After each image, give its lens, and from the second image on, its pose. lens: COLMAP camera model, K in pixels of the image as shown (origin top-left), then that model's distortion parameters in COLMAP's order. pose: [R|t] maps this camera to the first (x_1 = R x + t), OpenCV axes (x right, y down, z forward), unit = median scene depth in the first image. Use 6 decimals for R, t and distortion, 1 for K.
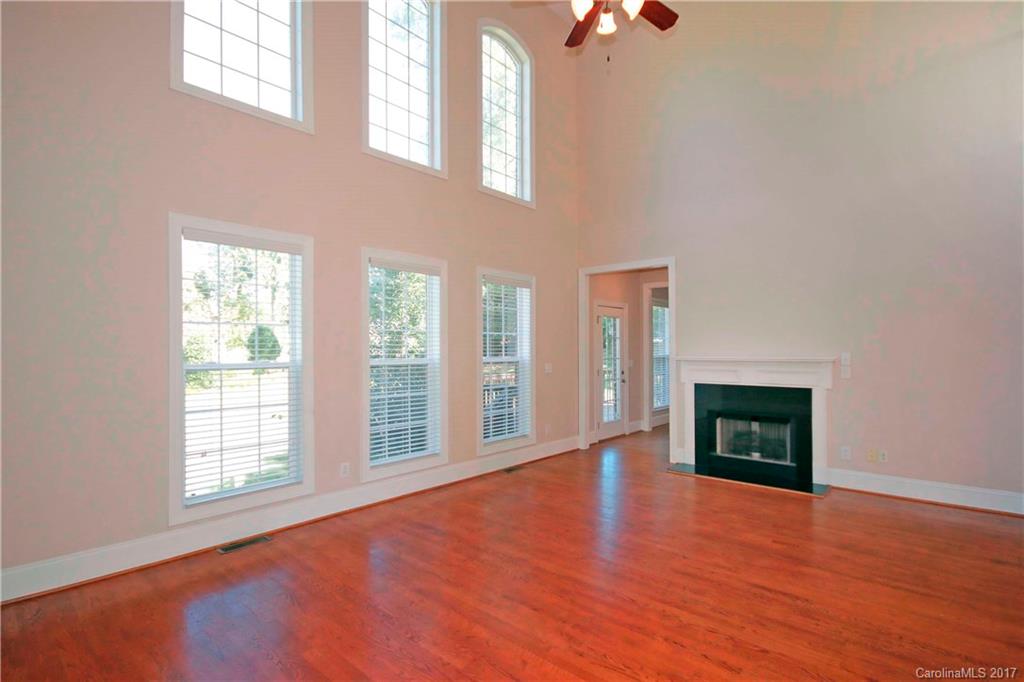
lens RADIAL K [[493.8, 0, 500.0], [0, 493.8, 344.7], [0, 0, 1]] dist [-0.004763, -0.000574]
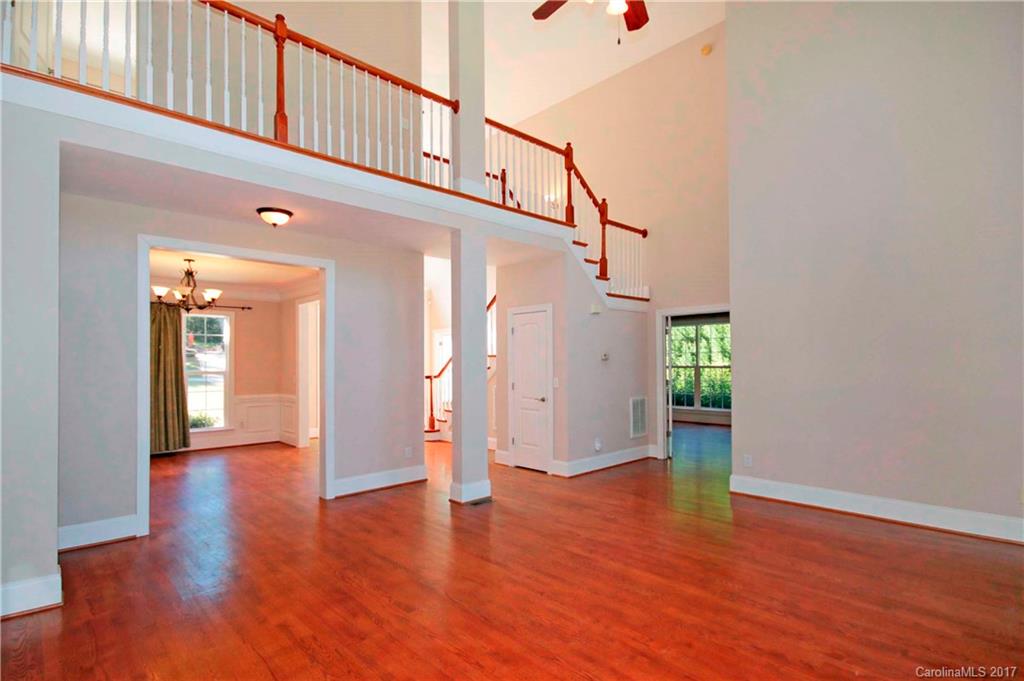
lens RADIAL K [[496.4, 0, 511.2], [0, 496.4, 352.2], [0, 0, 1]] dist [-0.002103, 0.000103]
pose [[-0.998393, 0.011745, 0.055431, 0.244843], [0.010278, 0.999591, -0.026675, 0.009951], [-0.055722, -0.026062, -0.998106, 1.249423]]
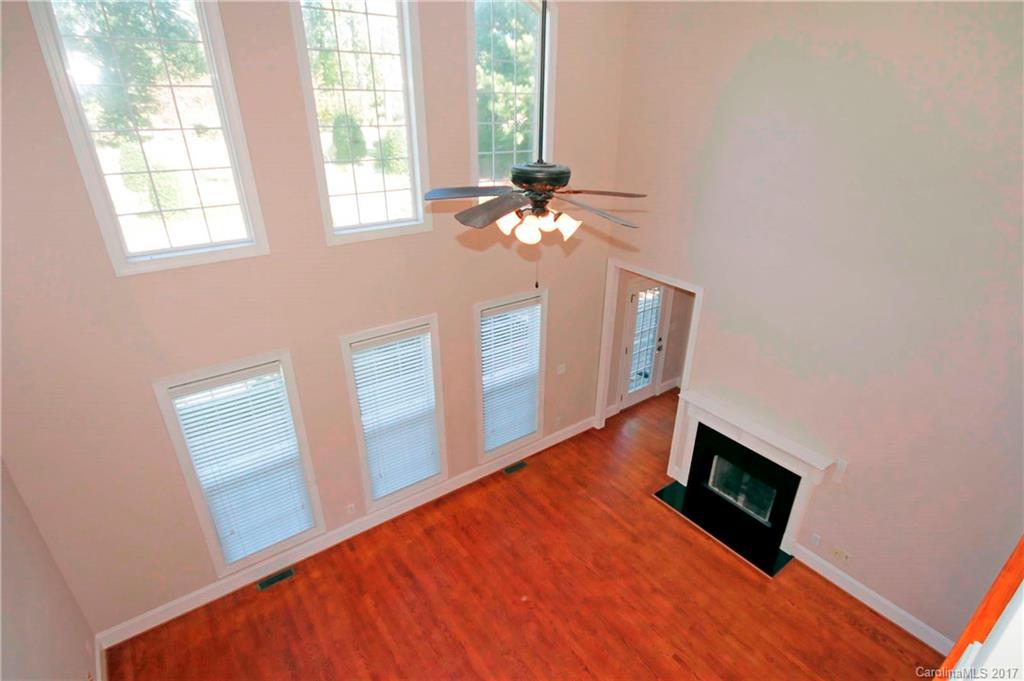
lens RADIAL K [[518.4, 0, 512.0], [0, 518.4, 340.5], [0, 0, 1]] dist [-0.003464, -0.000398]
pose [[0.980425, 0.089876, -0.175184, 0.225240], [-0.005433, 0.901749, 0.432226, -0.577837], [0.196818, -0.422813, 0.884585, 0.100433]]
